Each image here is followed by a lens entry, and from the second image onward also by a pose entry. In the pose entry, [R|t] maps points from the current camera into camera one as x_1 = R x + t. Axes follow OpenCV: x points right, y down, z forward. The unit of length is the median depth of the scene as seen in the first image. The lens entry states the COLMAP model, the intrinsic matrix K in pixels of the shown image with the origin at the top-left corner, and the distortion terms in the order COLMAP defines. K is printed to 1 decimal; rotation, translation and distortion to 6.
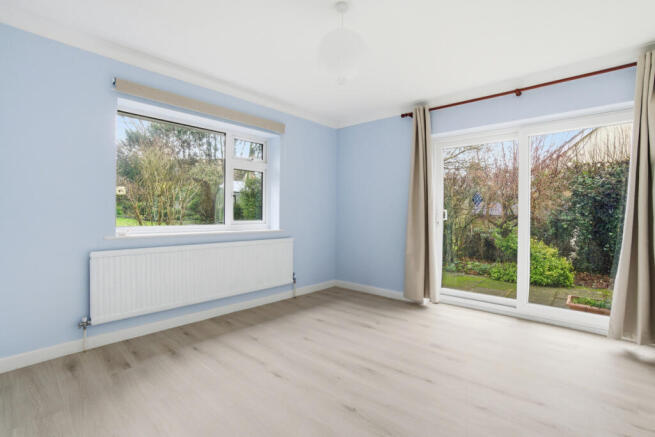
lens RADIAL K [[290.6, 0, 327.0], [0, 290.6, 214.4], [0, 0, 1]] dist [-0.039024, 0.000155]
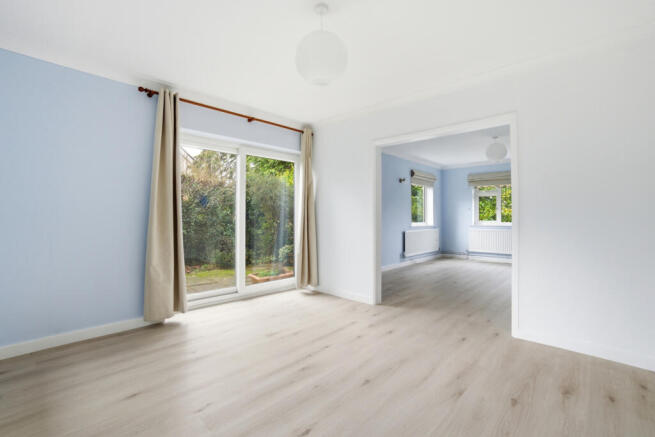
lens RADIAL K [[290.6, 0, 327.0], [0, 290.6, 214.4], [0, 0, 1]] dist [-0.039024, 0.000155]
pose [[0.070386, -0.000727, 0.997520, -0.536320], [0.002734, 0.999996, 0.000536, -0.005664], [-0.997516, 0.002690, 0.070388, 0.521833]]
